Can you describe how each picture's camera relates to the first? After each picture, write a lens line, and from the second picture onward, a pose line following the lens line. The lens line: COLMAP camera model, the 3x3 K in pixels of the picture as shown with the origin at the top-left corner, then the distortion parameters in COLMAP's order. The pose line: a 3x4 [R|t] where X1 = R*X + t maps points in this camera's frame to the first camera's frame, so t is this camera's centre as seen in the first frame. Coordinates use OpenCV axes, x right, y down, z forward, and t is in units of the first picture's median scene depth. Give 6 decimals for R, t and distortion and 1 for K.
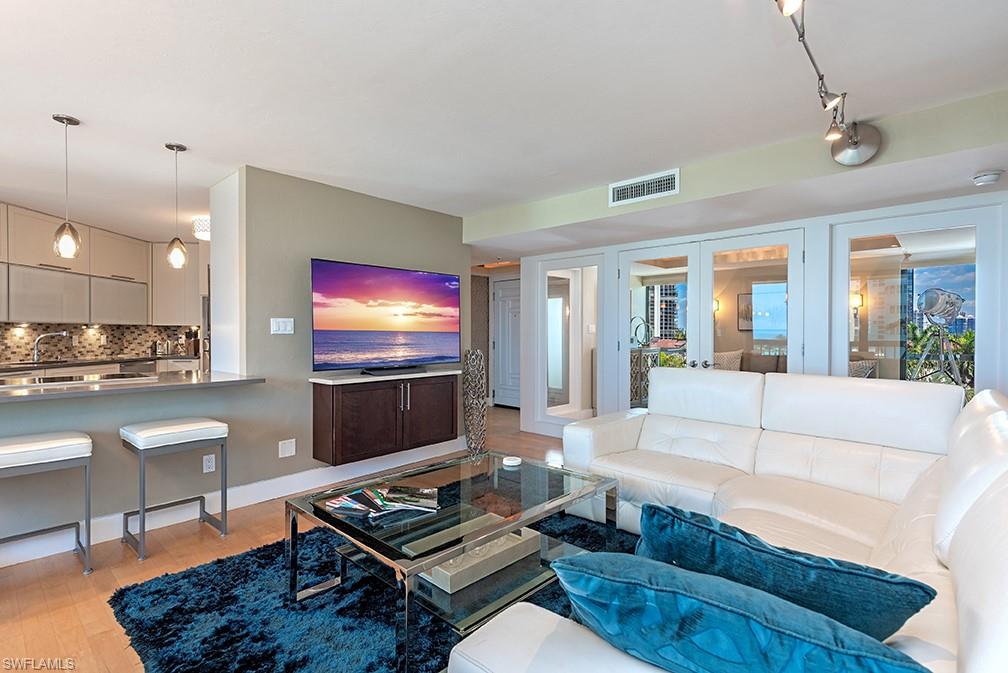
lens RADIAL K [[468.9, 0, 506.6], [0, 468.9, 335.9], [0, 0, 1]] dist [0.004088, 0.000597]
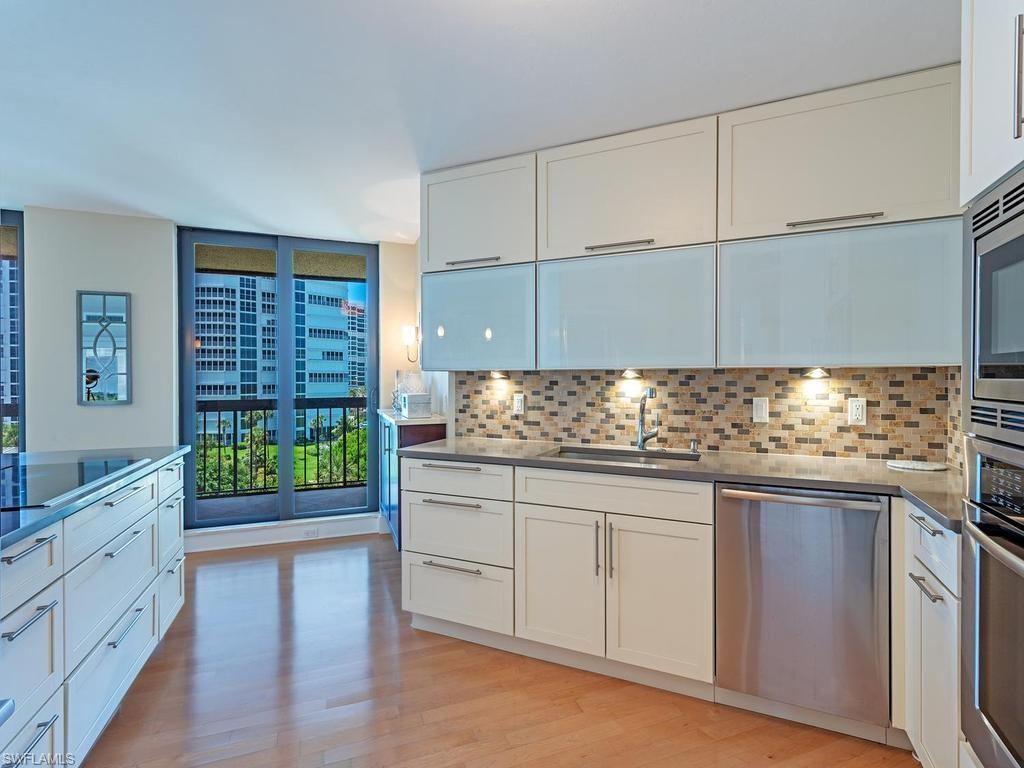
lens RADIAL K [[532.0, 0, 512.0], [0, 532.0, 384.0], [0, 0, 1]] dist [0.000896, 0.000111]
pose [[-0.479807, 0.004041, -0.877365, -0.423071], [-0.007404, 0.999935, 0.008654, -0.014994], [0.877343, 0.010648, -0.479746, 1.063952]]
